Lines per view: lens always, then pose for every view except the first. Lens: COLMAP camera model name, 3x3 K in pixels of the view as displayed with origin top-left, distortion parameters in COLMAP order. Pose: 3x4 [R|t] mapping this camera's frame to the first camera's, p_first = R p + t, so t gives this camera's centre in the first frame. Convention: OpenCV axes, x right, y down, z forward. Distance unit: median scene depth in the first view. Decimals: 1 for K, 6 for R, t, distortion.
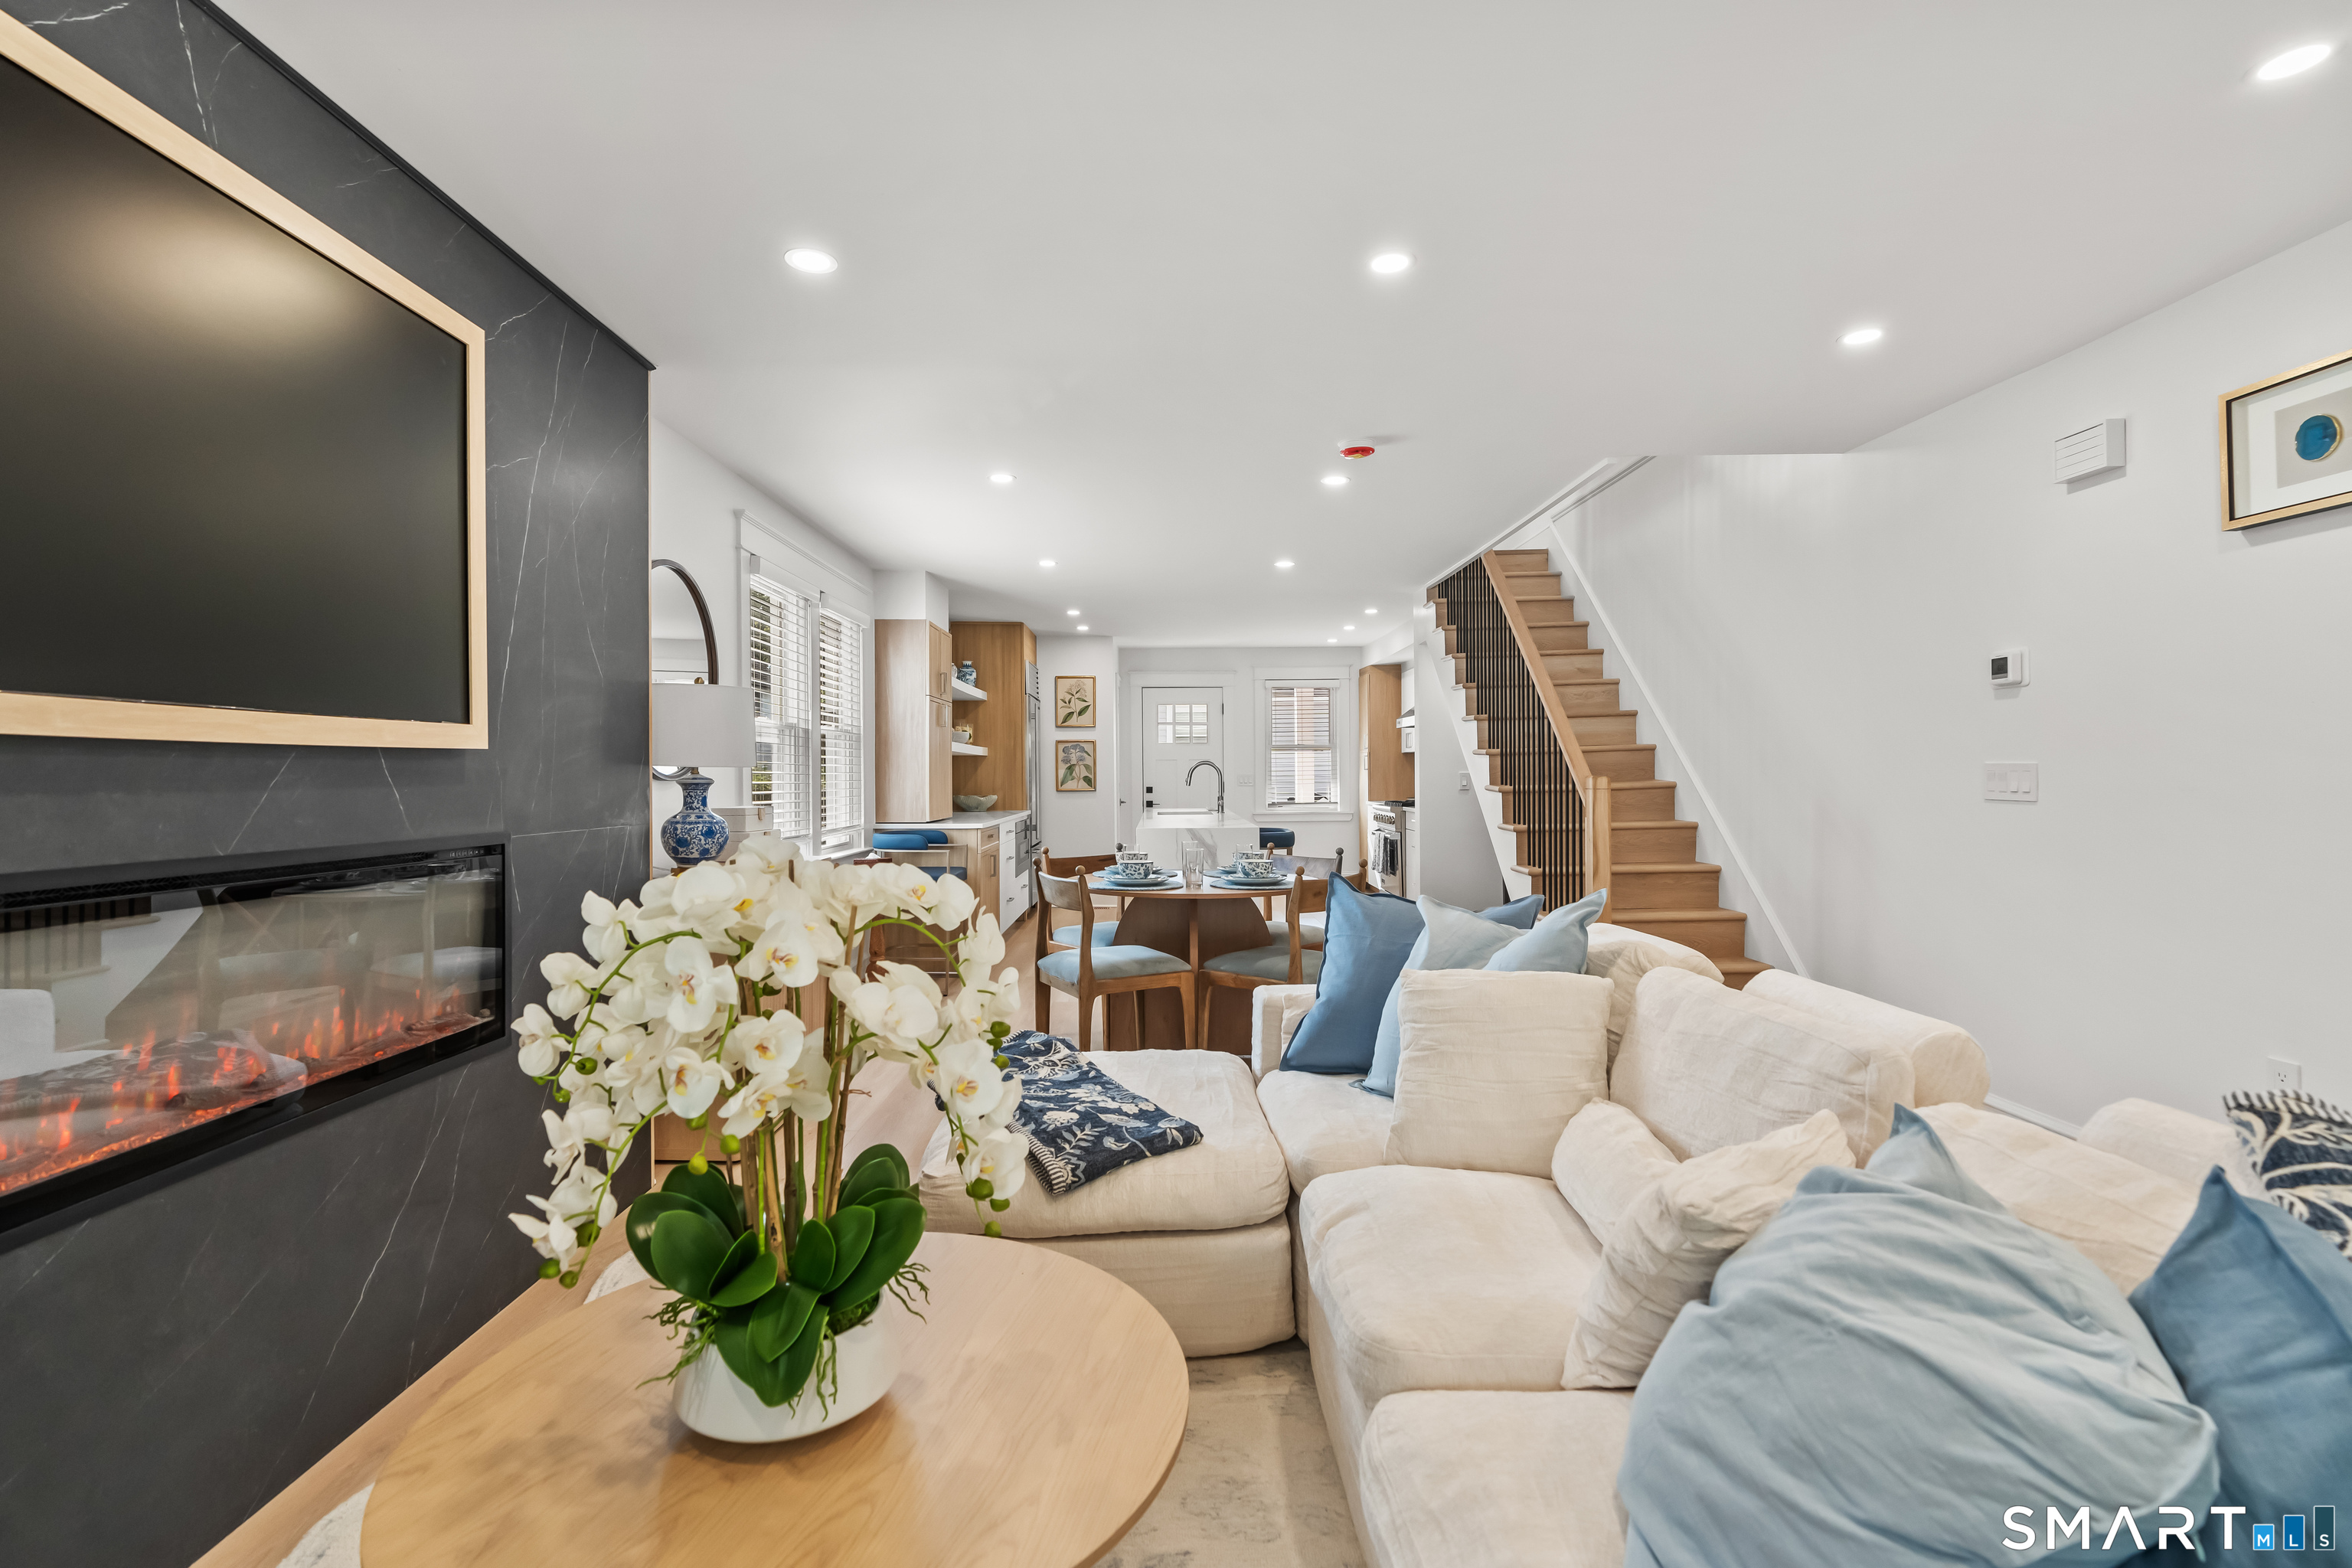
lens RADIAL K [[1065.1, 0, 1171.1], [0, 1065.1, 772.6], [0, 0, 1]] dist [-0.018160, 0.009696]
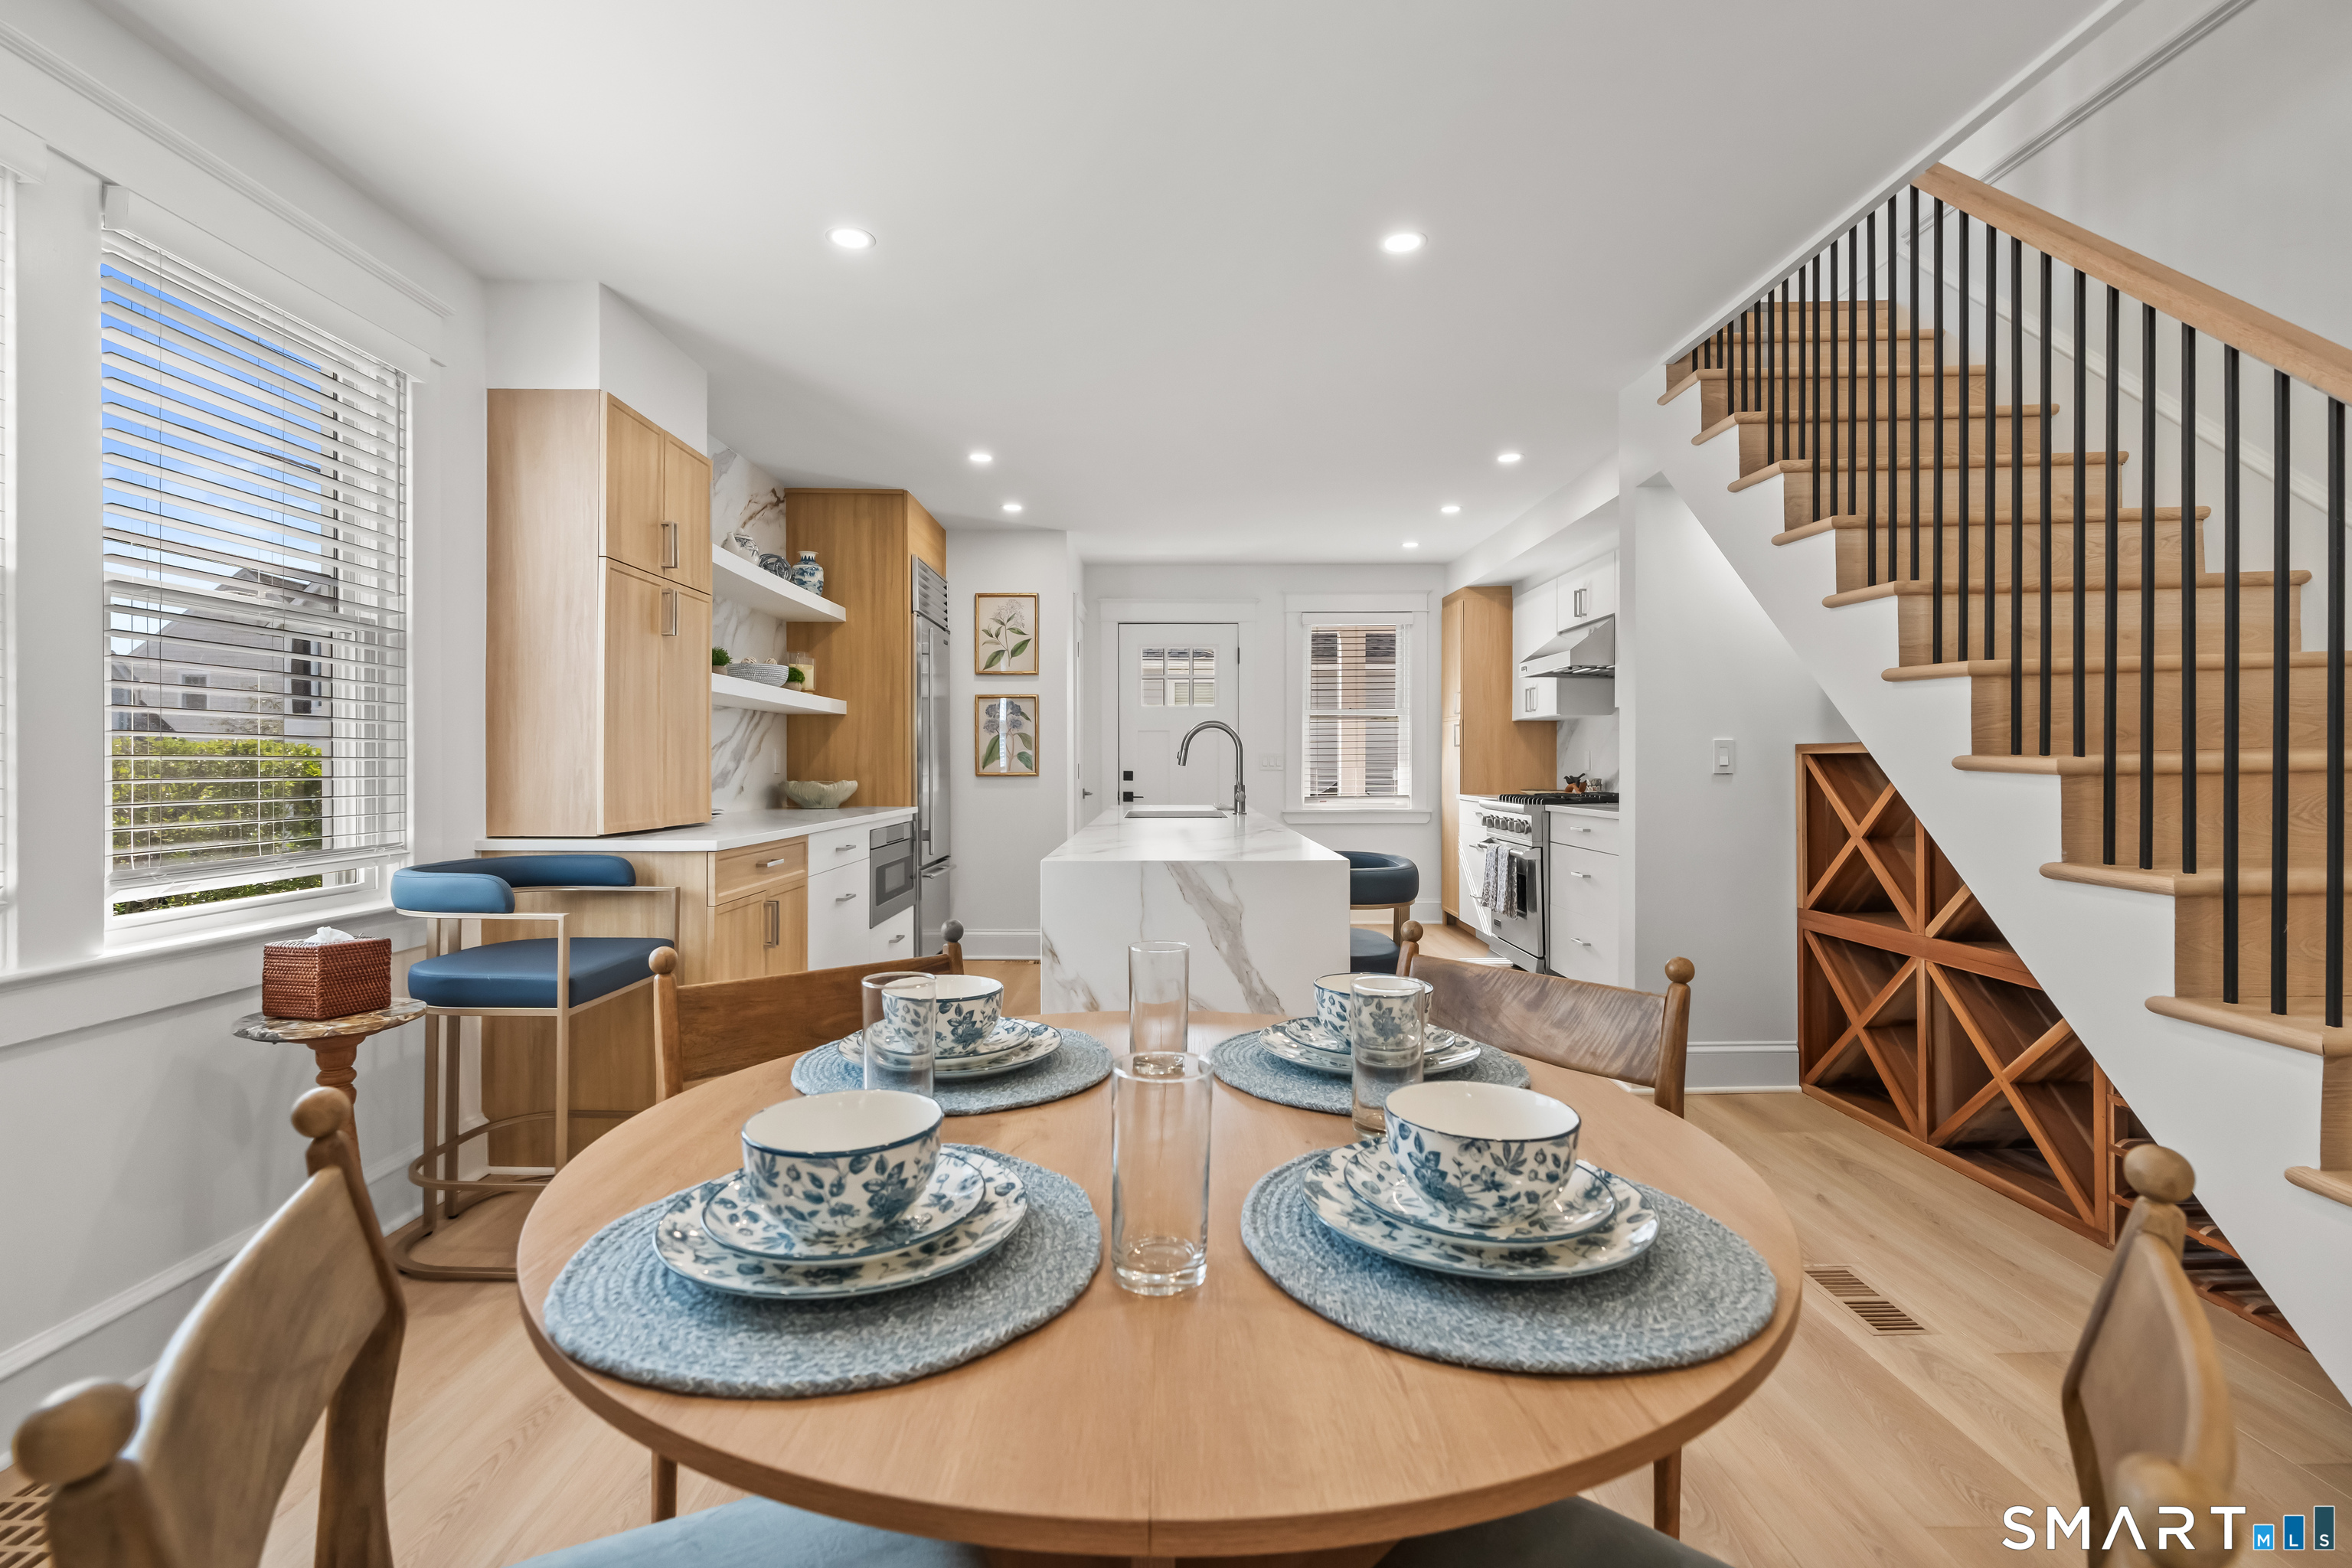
lens RADIAL K [[1065.1, 0, 1171.1], [0, 1065.1, 772.6], [0, 0, 1]] dist [-0.018160, 0.009696]
pose [[0.999970, 0.007135, -0.003052, 0.010928], [-0.007108, 0.999934, 0.008972, 0.009905], [0.003116, -0.008950, 0.999955, 0.394711]]
